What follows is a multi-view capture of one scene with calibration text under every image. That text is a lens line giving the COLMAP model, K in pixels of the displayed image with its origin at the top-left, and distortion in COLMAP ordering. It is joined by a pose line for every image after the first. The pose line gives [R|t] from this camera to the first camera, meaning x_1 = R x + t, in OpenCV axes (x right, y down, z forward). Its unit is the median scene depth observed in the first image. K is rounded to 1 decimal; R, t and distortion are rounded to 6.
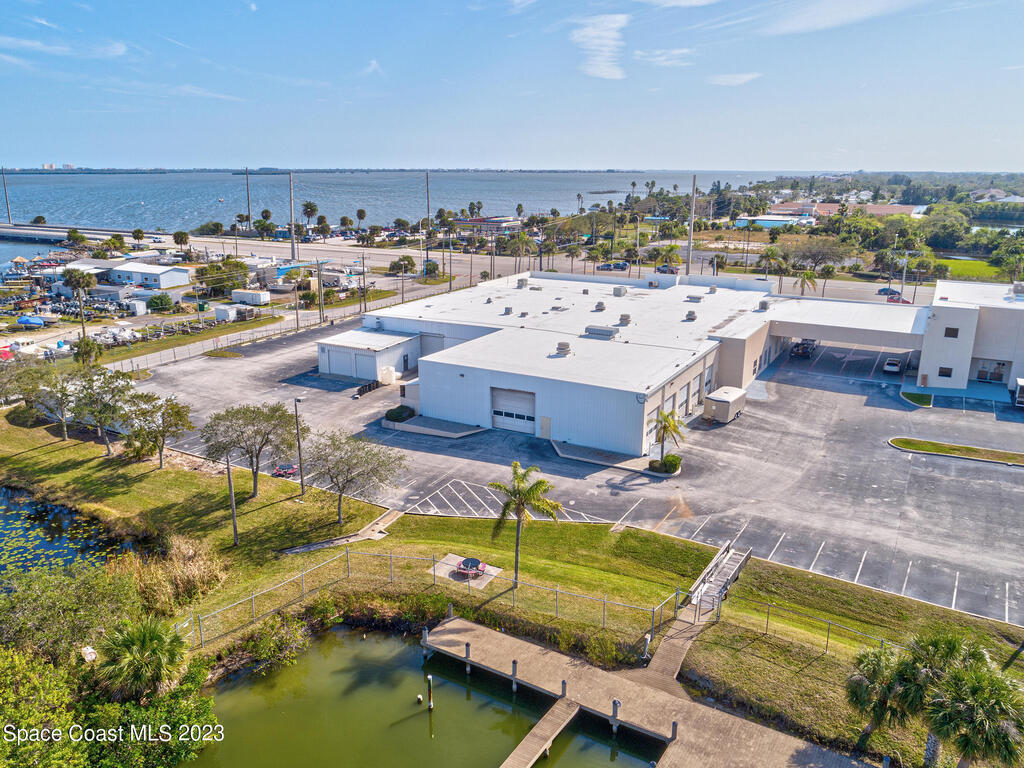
lens RADIAL K [[777.7, 0, 523.7], [0, 777.7, 384.6], [0, 0, 1]] dist [-0.017486, 0.000751]
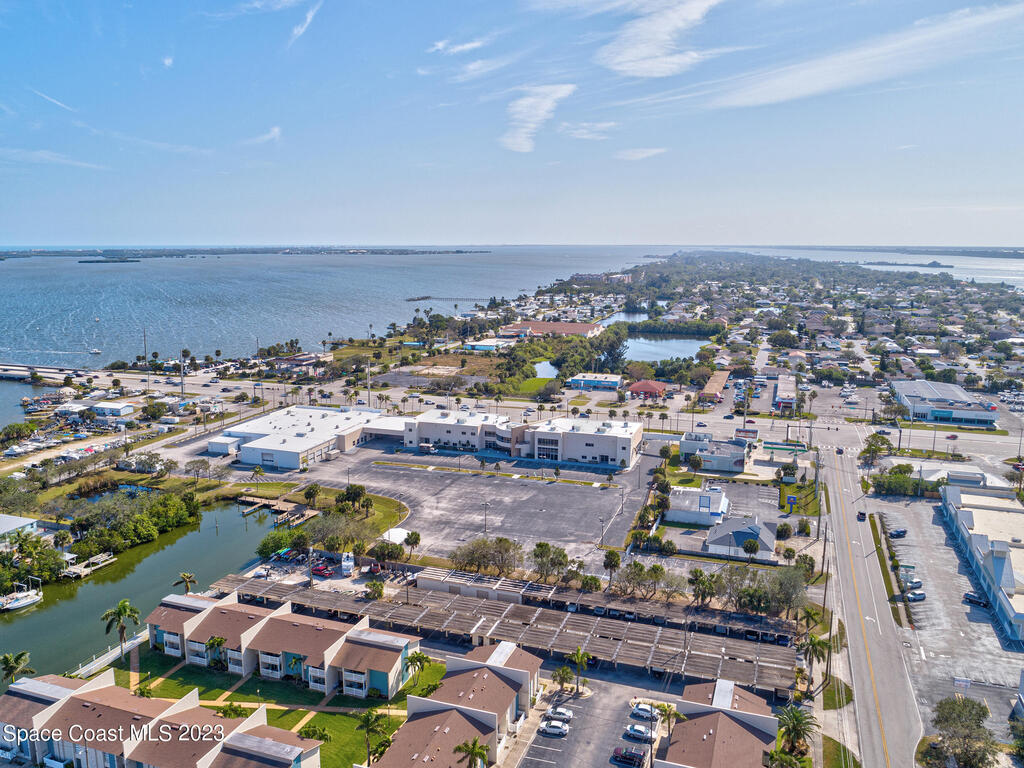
lens RADIAL K [[785.8, 0, 507.4], [0, 785.8, 379.7], [0, 0, 1]] dist [-0.021127, 0.006675]
pose [[0.987650, -0.034029, 0.152939, 0.532974], [0.048768, 0.994407, -0.093680, 0.061633], [-0.148896, 0.099981, 0.983785, -2.744503]]
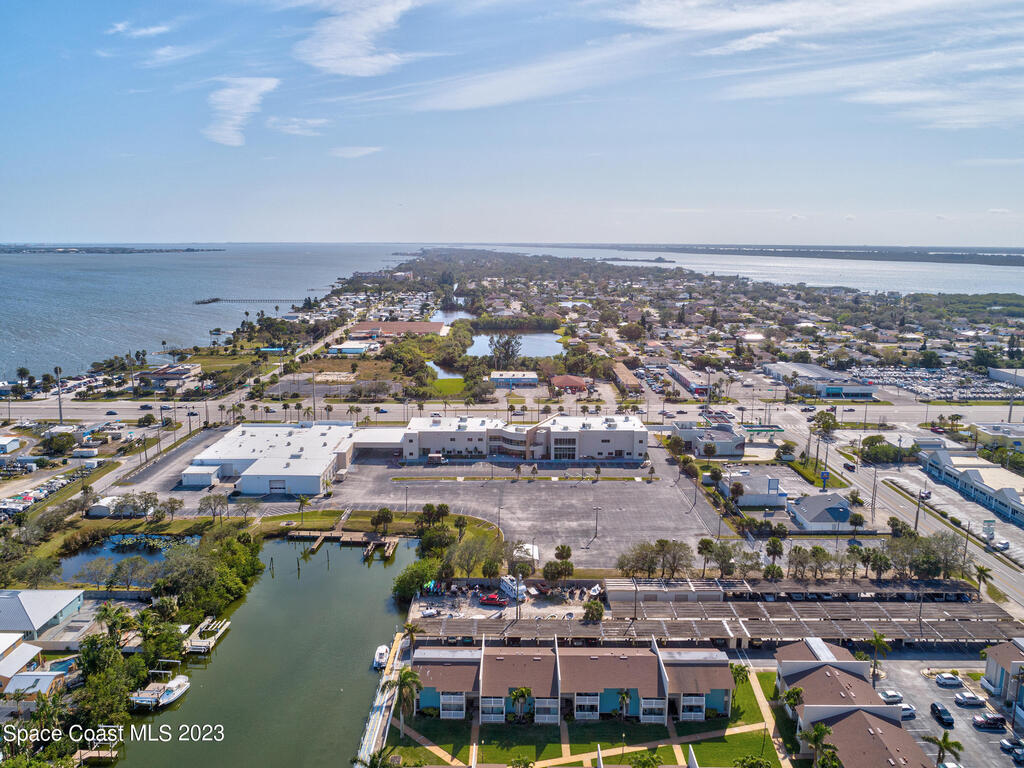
lens RADIAL K [[777.7, 0, 503.2], [0, 777.7, 387.9], [0, 0, 1]] dist [-0.017486, 0.000751]
pose [[0.881584, -0.092743, 0.462827, -0.623968], [0.129961, 0.990302, -0.049107, -0.089516], [-0.453784, 0.103441, 0.885087, -2.244967]]
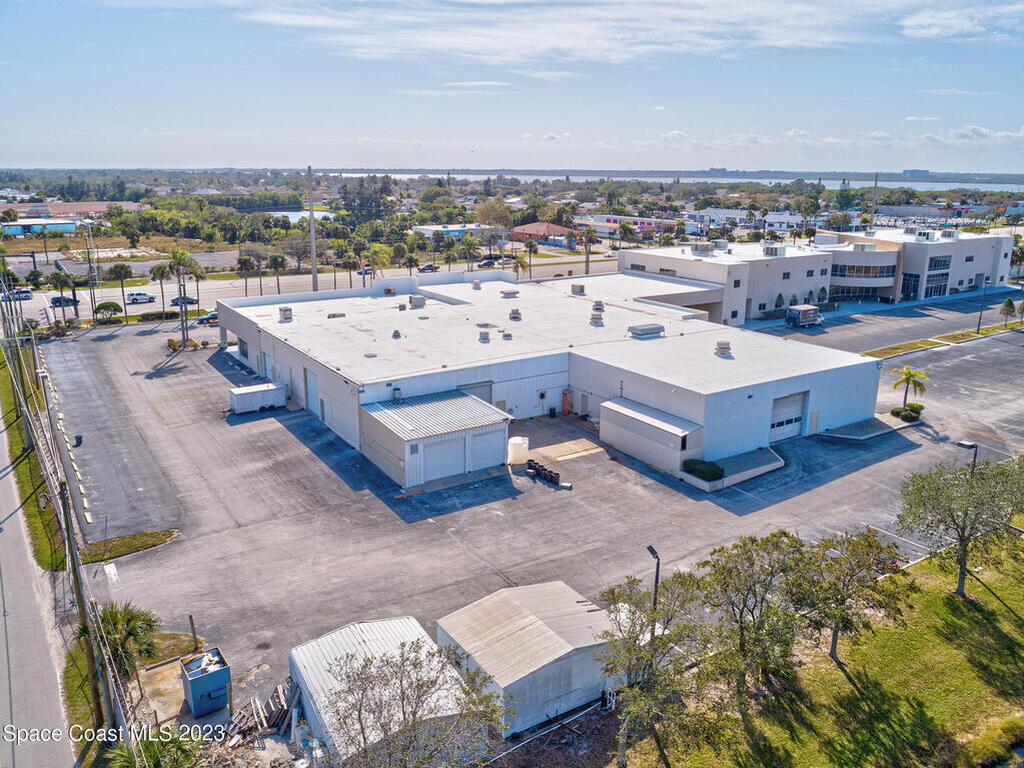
lens RADIAL K [[777.7, 0, 495.6], [0, 777.7, 382.6], [0, 0, 1]] dist [-0.017486, 0.000751]
pose [[0.483165, -0.234383, 0.843573, -0.933902], [0.232865, 0.963199, 0.134245, -0.207654], [-0.843993, 0.131576, 0.519964, 0.794329]]
